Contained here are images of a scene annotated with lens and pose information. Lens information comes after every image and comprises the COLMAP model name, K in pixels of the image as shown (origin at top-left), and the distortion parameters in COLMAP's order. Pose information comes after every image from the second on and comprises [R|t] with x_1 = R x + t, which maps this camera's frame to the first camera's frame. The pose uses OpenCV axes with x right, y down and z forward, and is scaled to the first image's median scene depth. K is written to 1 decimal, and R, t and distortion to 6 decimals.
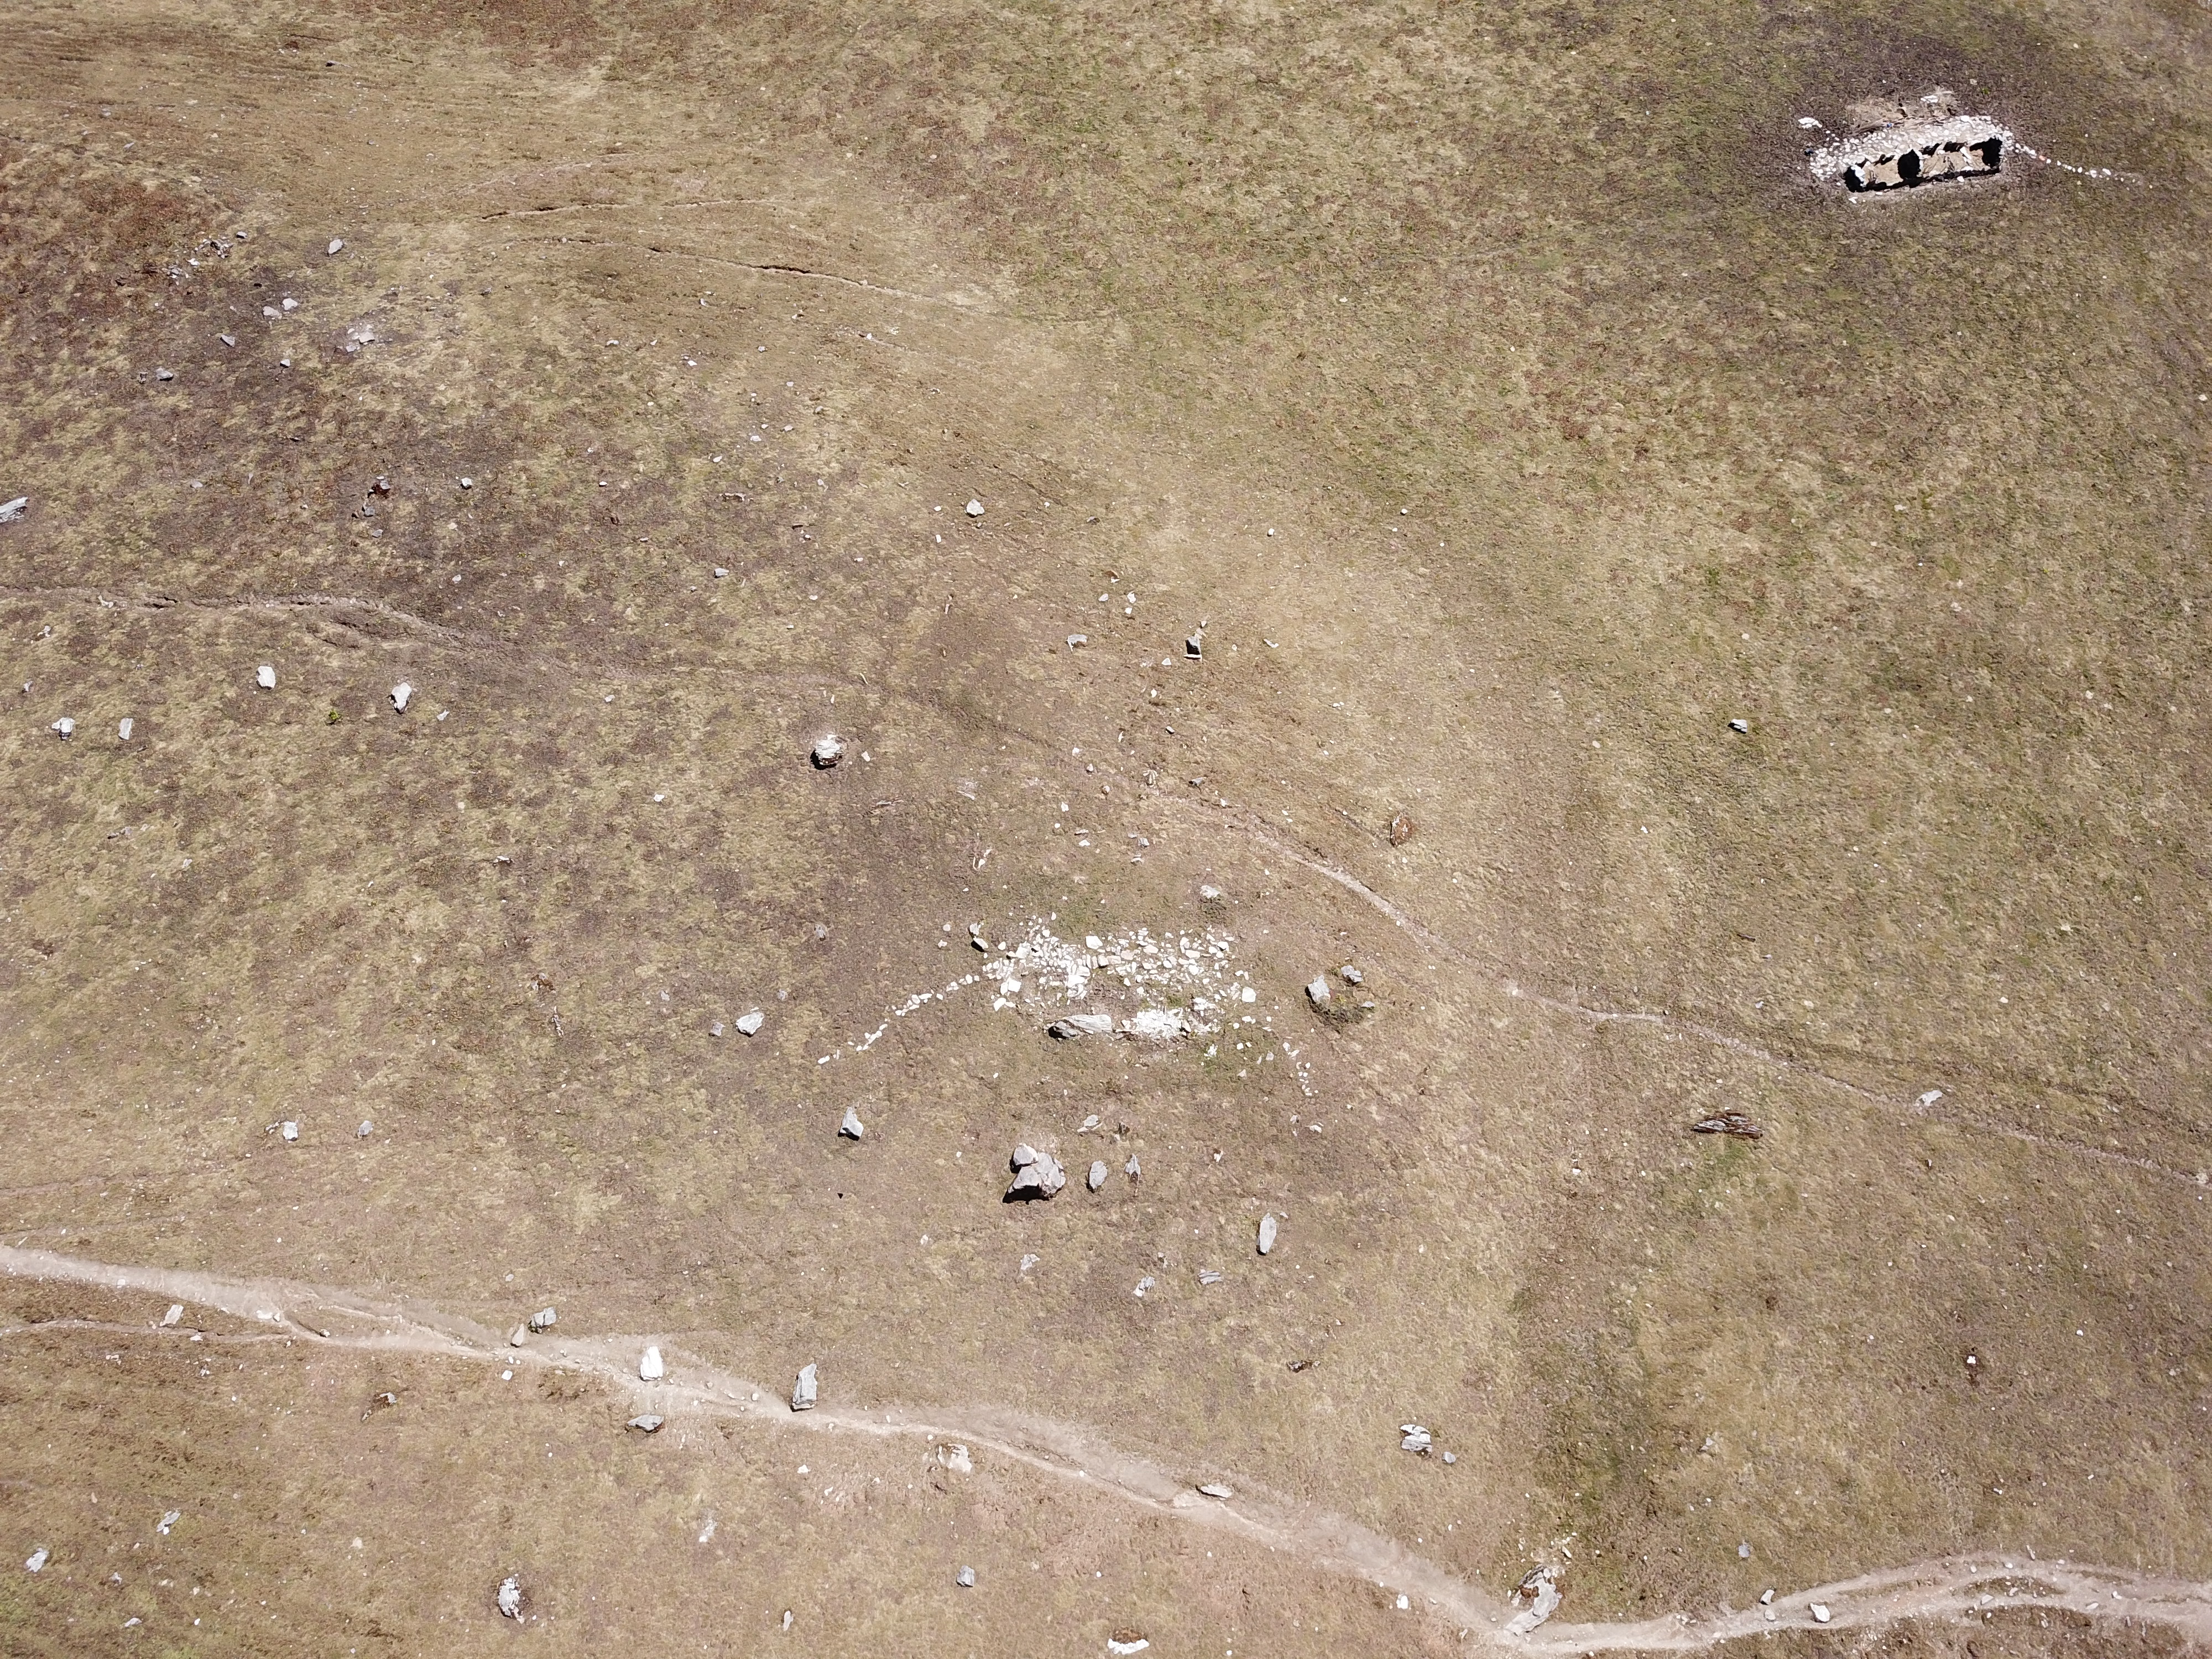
lens RADIAL K [[1706.1, 0, 1111.8], [0, 1706.1, 813.1], [0, 0, 1]] dist [0.002894, 0.006264]
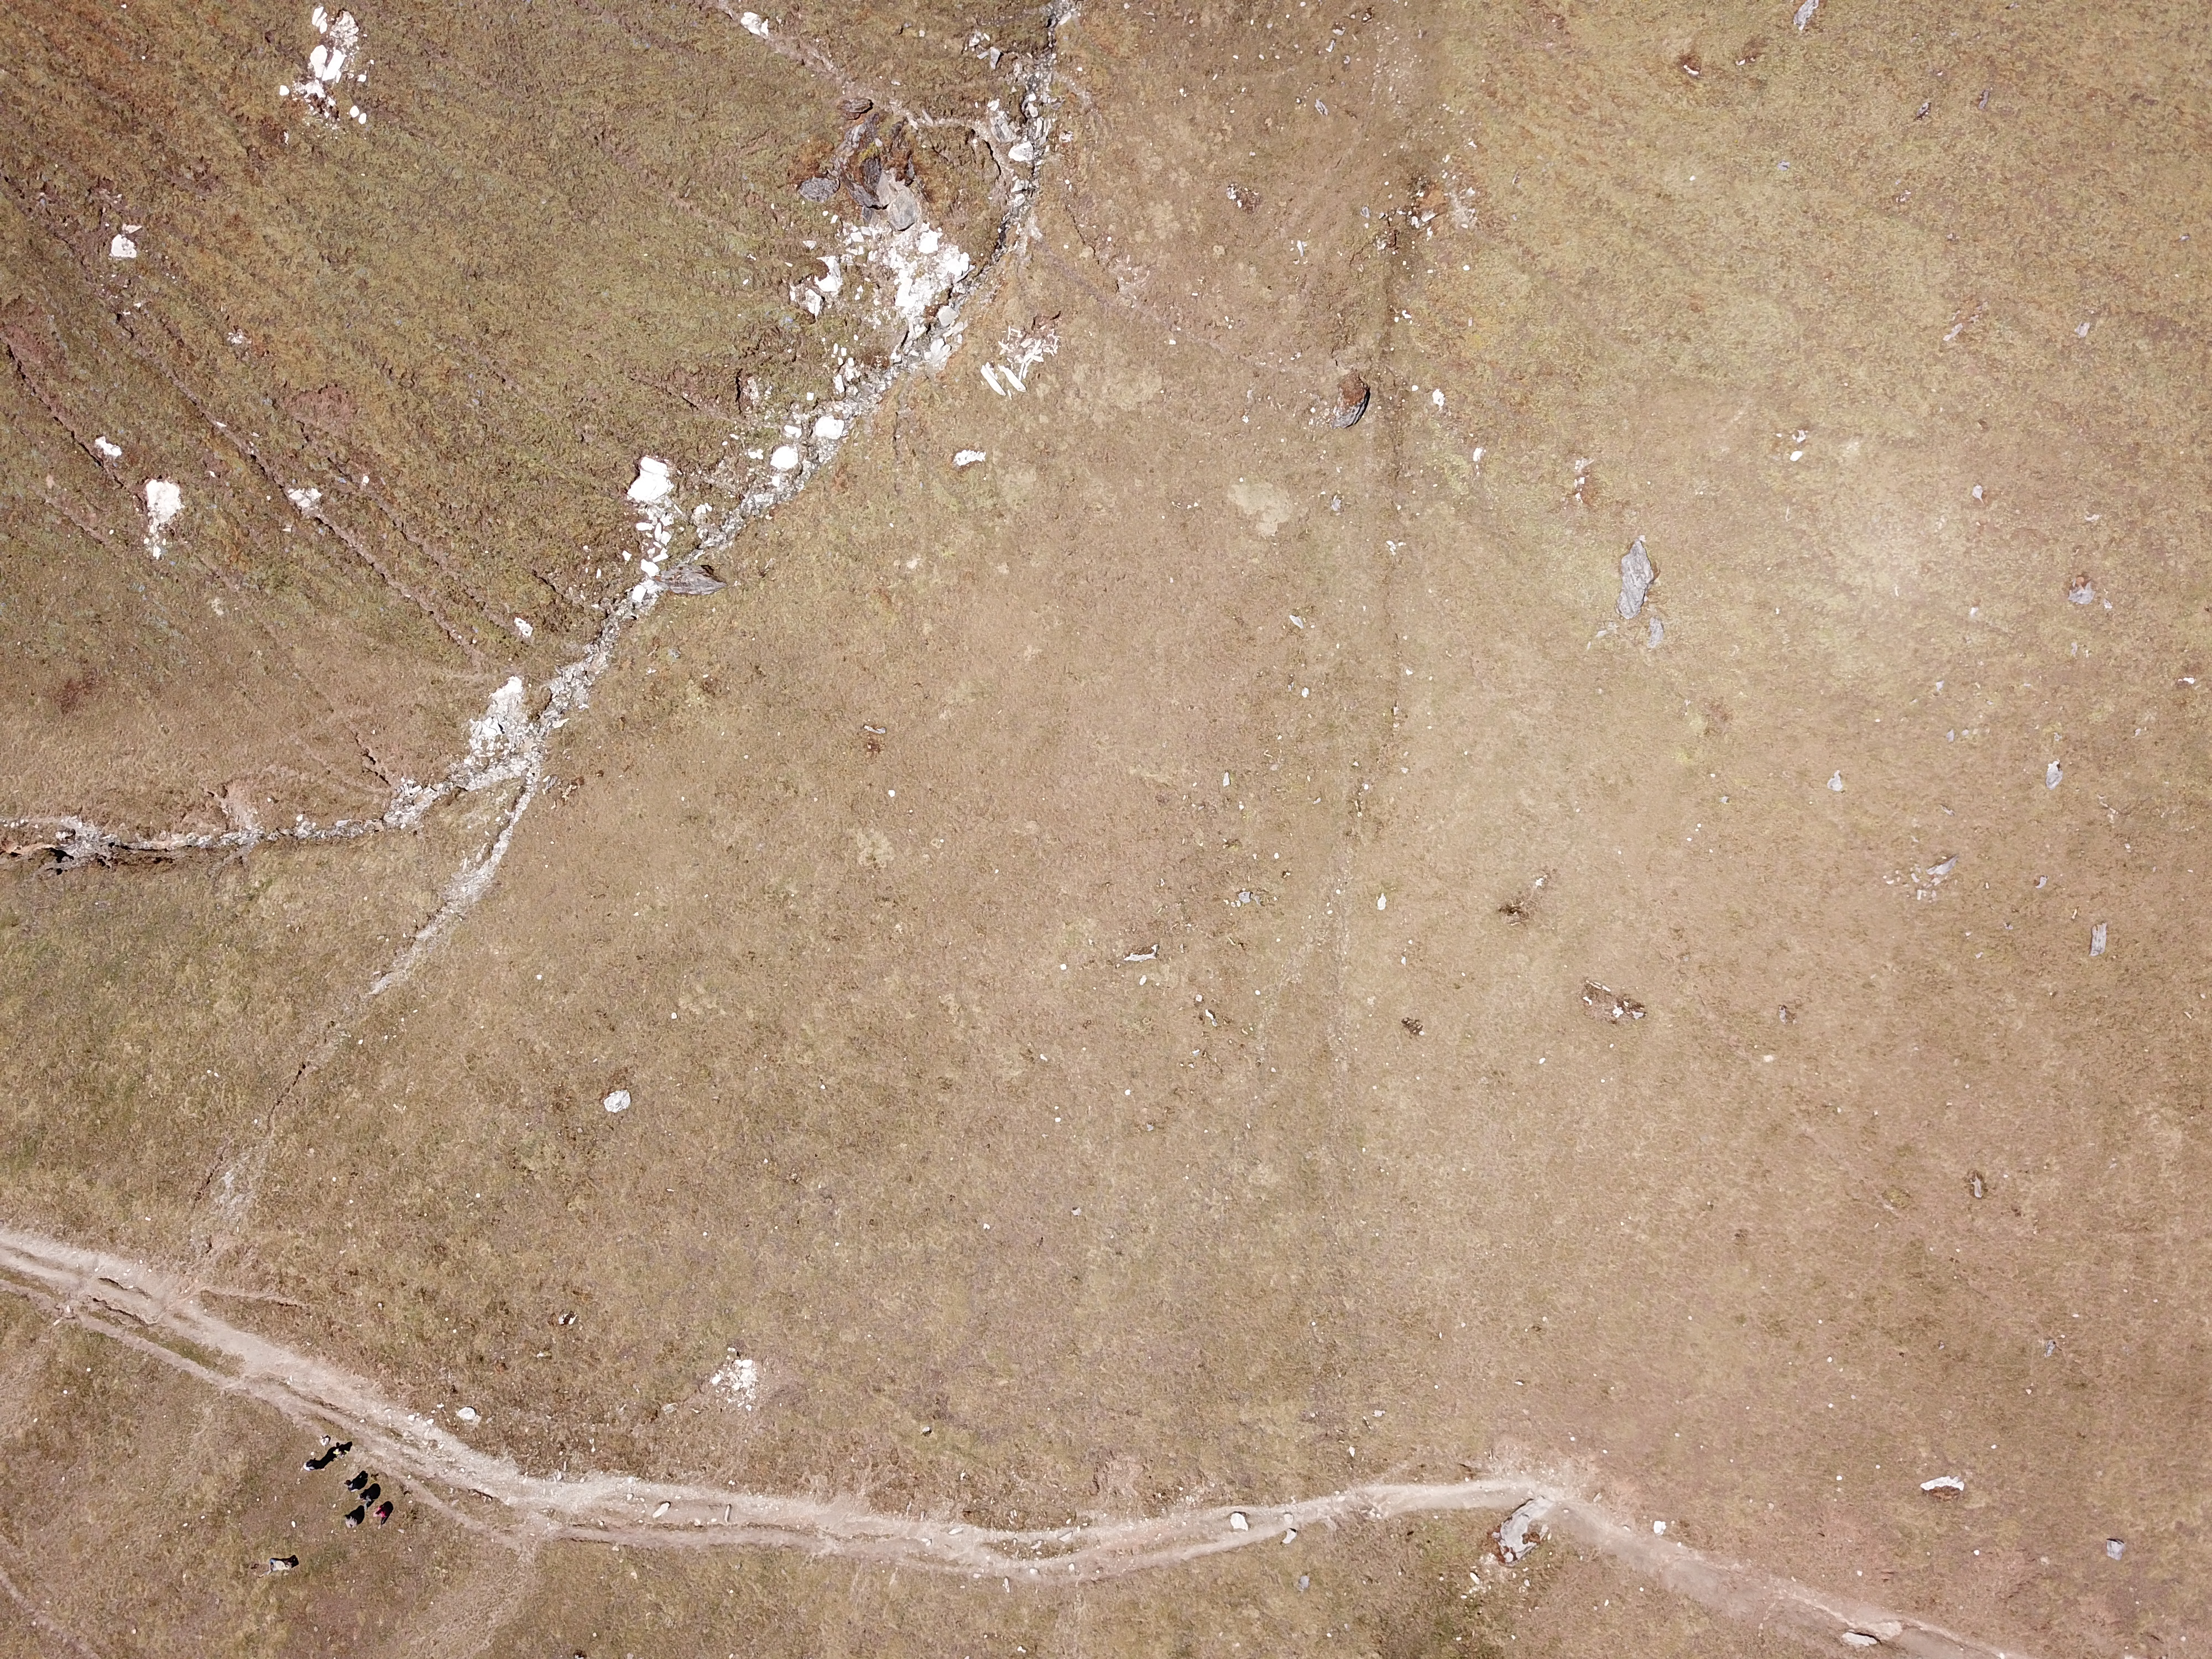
lens RADIAL K [[1691.0, 0, 1115.3], [0, 1691.0, 822.1], [0, 0, 1]] dist [0.003580, 0.003290]
pose [[-0.999149, -0.006348, -0.040761, 0.378046], [-0.025132, -0.689874, 0.723494, 0.024551], [-0.032713, 0.723902, 0.689127, 0.015373]]
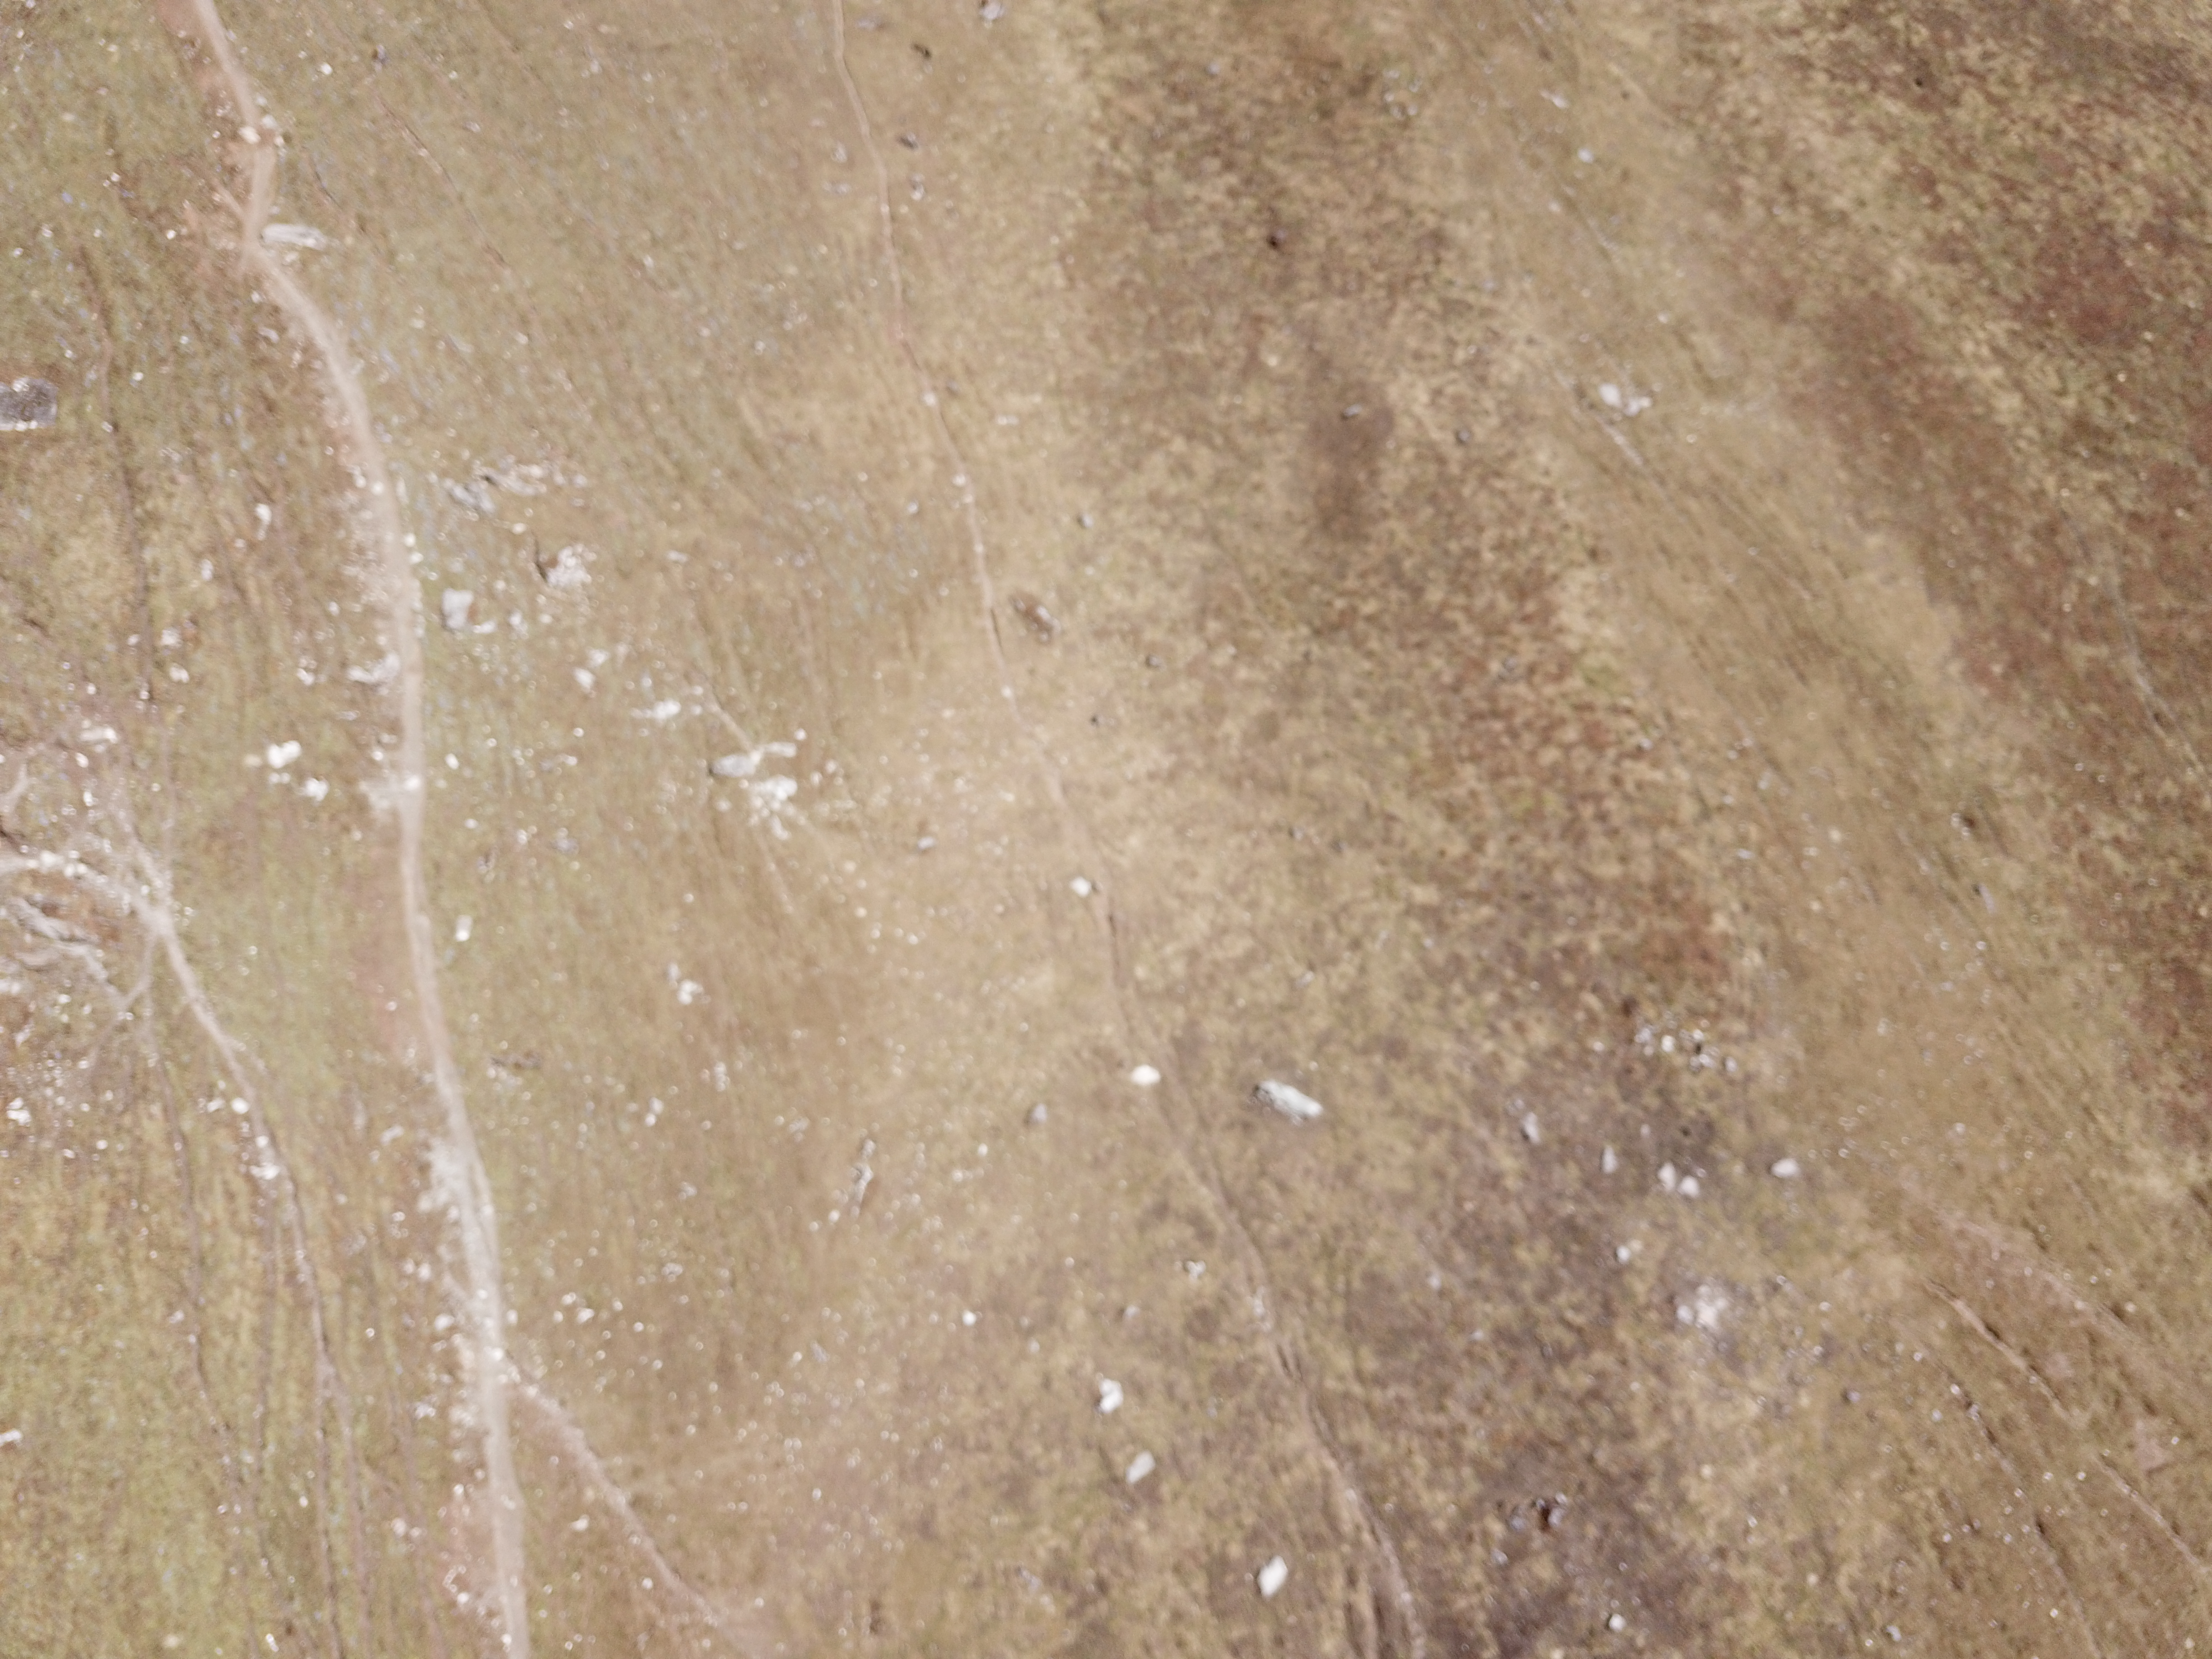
lens RADIAL K [[1732.8, 0, 1108.5], [0, 1732.8, 820.1], [0, 0, 1]] dist [-0.030344, 0.035469]
pose [[0.462084, 0.808530, -0.364359, -0.499566], [-0.817069, 0.547873, 0.179540, -0.349675], [0.344785, 0.214744, 0.913788, 0.122361]]
